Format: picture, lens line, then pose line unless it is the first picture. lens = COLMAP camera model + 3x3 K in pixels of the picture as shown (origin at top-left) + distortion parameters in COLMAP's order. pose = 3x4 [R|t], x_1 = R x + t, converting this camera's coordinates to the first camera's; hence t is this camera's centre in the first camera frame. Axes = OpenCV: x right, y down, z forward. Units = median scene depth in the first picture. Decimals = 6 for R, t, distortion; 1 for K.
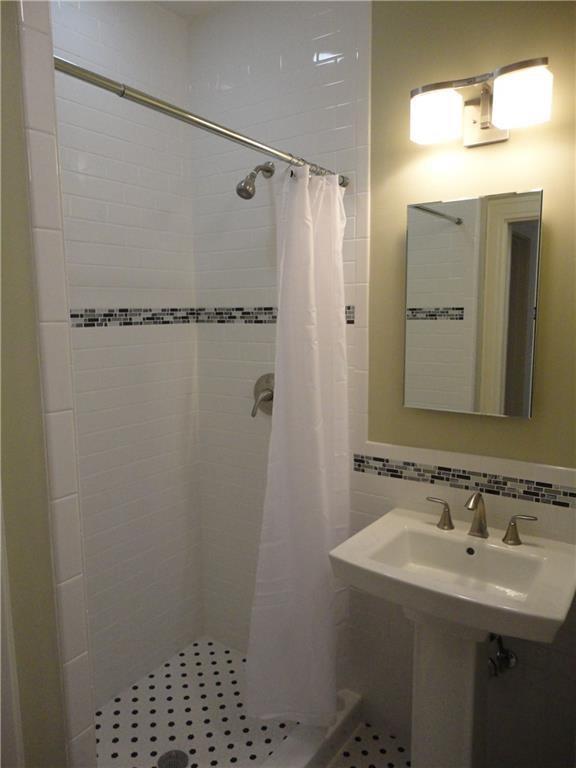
lens RADIAL K [[557.7, 0, 288.8], [0, 557.7, 385.8], [0, 0, 1]] dist [0.004478, -0.003212]
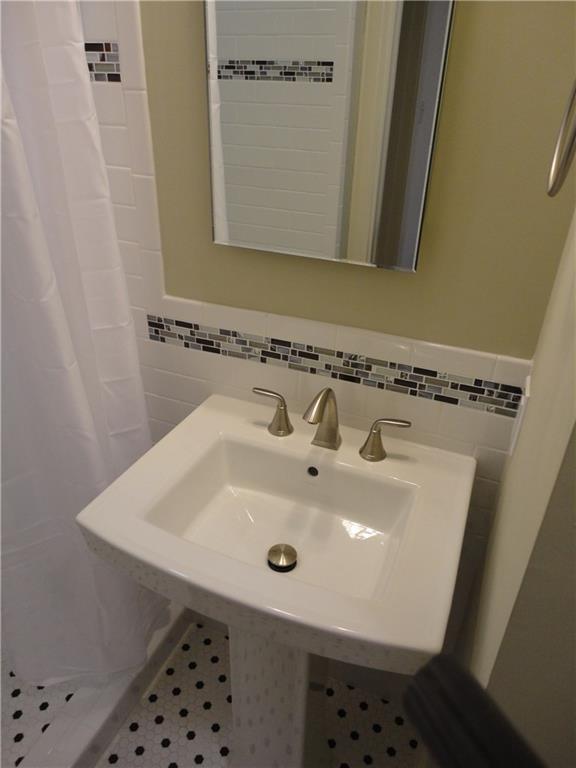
lens RADIAL K [[557.7, 0, 289.7], [0, 557.7, 383.0], [0, 0, 1]] dist [0.004478, -0.003212]
pose [[0.978033, -0.075776, 0.194188, 0.161886], [-0.001237, 0.929458, 0.368925, -0.043302], [-0.208445, -0.361061, 0.908948, 0.401839]]
